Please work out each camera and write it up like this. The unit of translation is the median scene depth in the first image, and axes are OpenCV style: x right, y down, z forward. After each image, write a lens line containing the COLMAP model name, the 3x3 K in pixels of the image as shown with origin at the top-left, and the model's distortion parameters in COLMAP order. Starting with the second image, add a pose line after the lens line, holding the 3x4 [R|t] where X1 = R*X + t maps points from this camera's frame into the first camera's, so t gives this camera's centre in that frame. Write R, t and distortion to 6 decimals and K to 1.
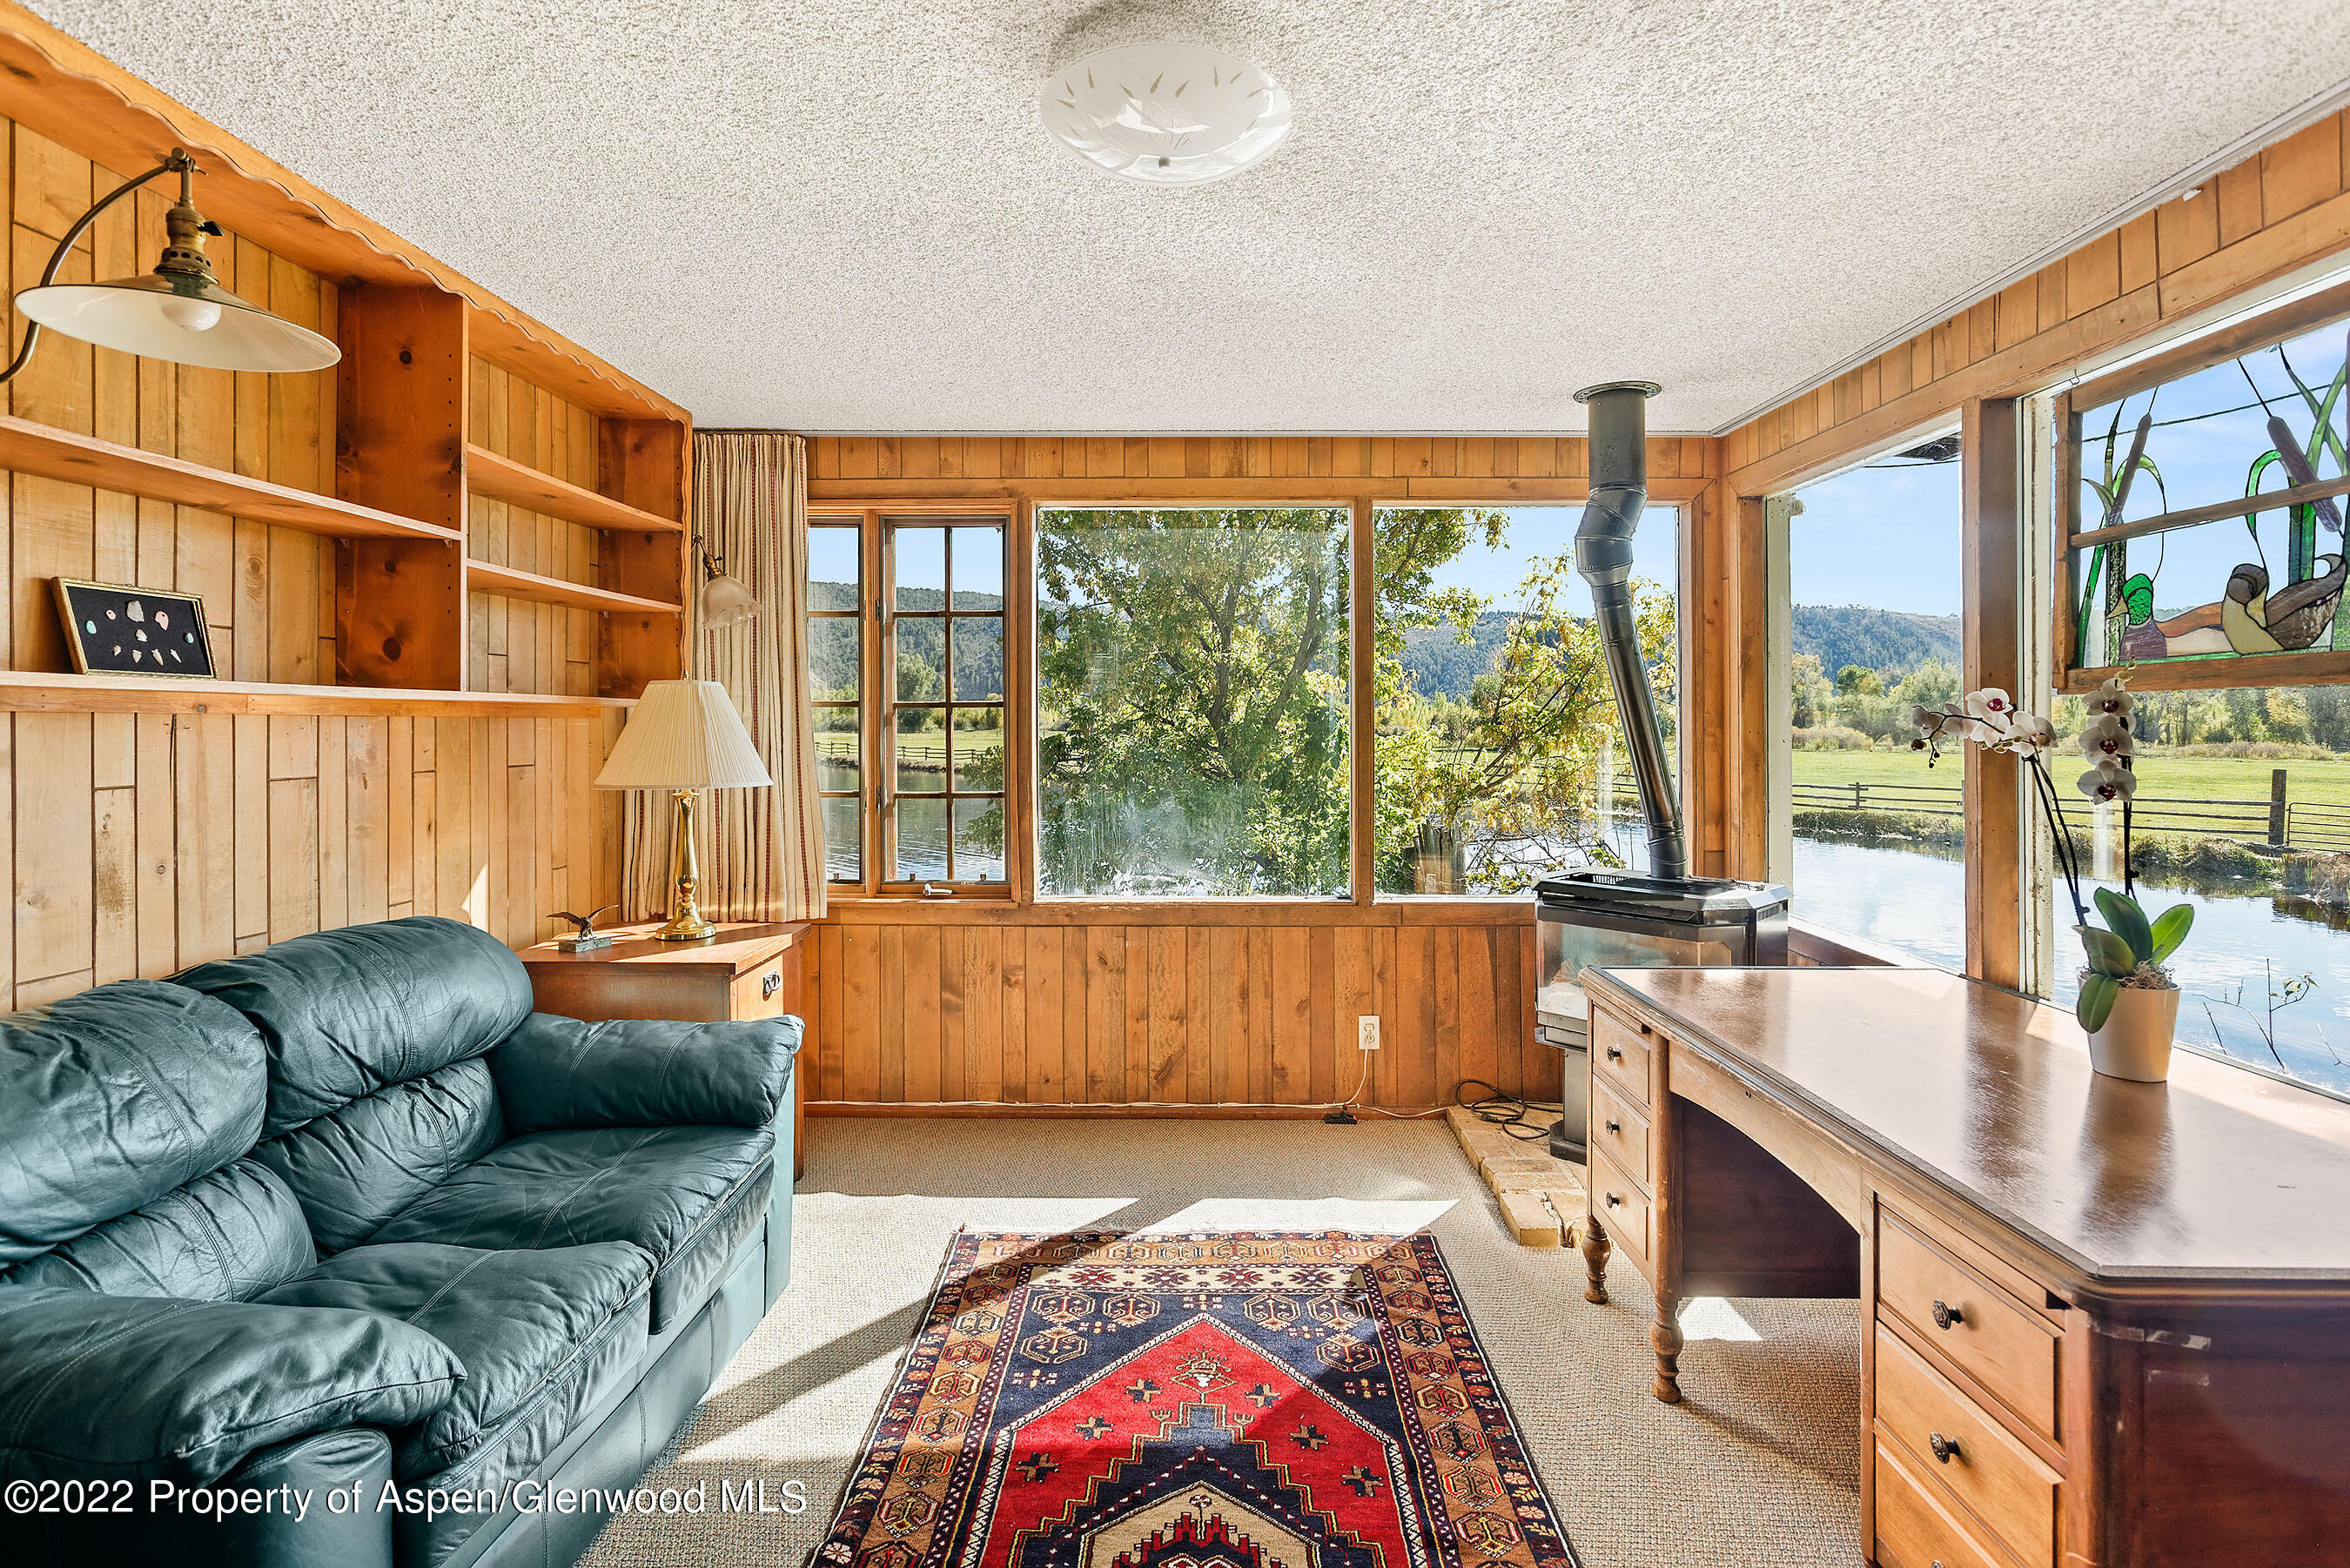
lens RADIAL K [[1153.1, 0, 1179.4], [0, 1153.1, 715.6], [0, 0, 1]] dist [-0.003924, 0.001193]
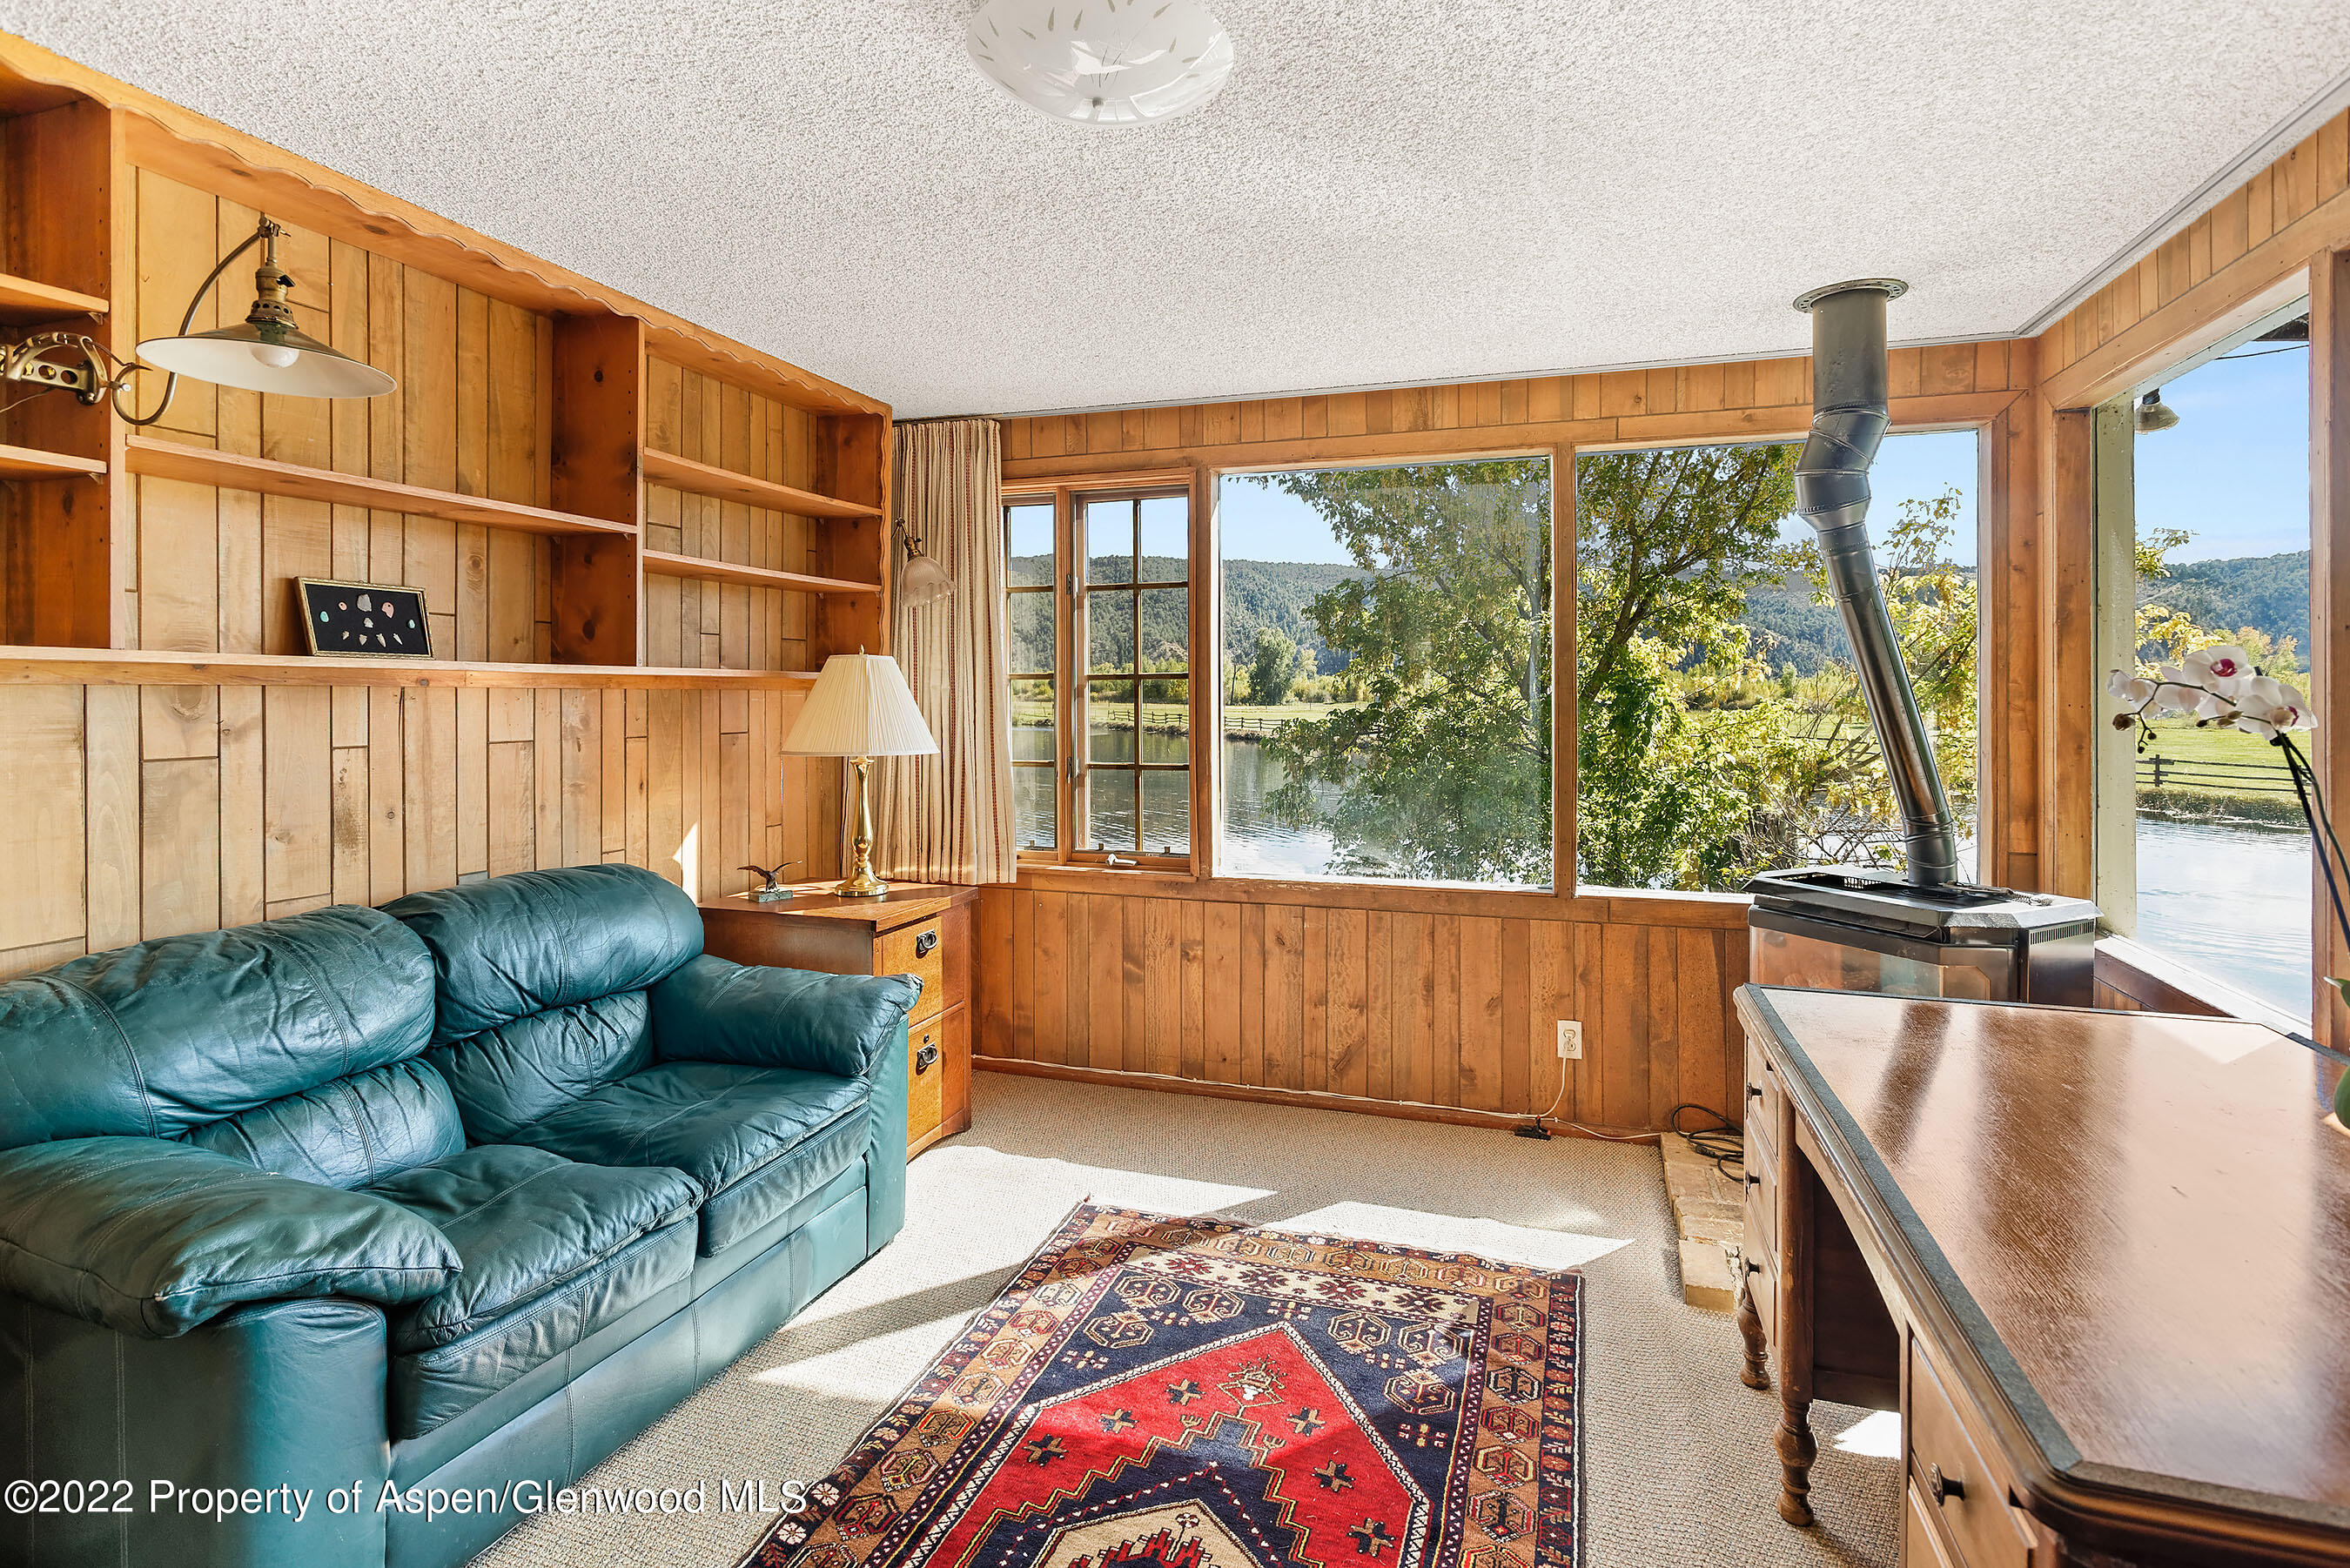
lens RADIAL K [[1162.3, 0, 1172.4], [0, 1162.3, 691.7], [0, 0, 1]] dist [-0.003193, 0.002003]
pose [[0.952008, -0.001302, -0.306071, 0.221787], [0.002199, 0.999994, 0.002587, 0.001769], [0.306066, -0.003136, 0.952005, 0.070242]]
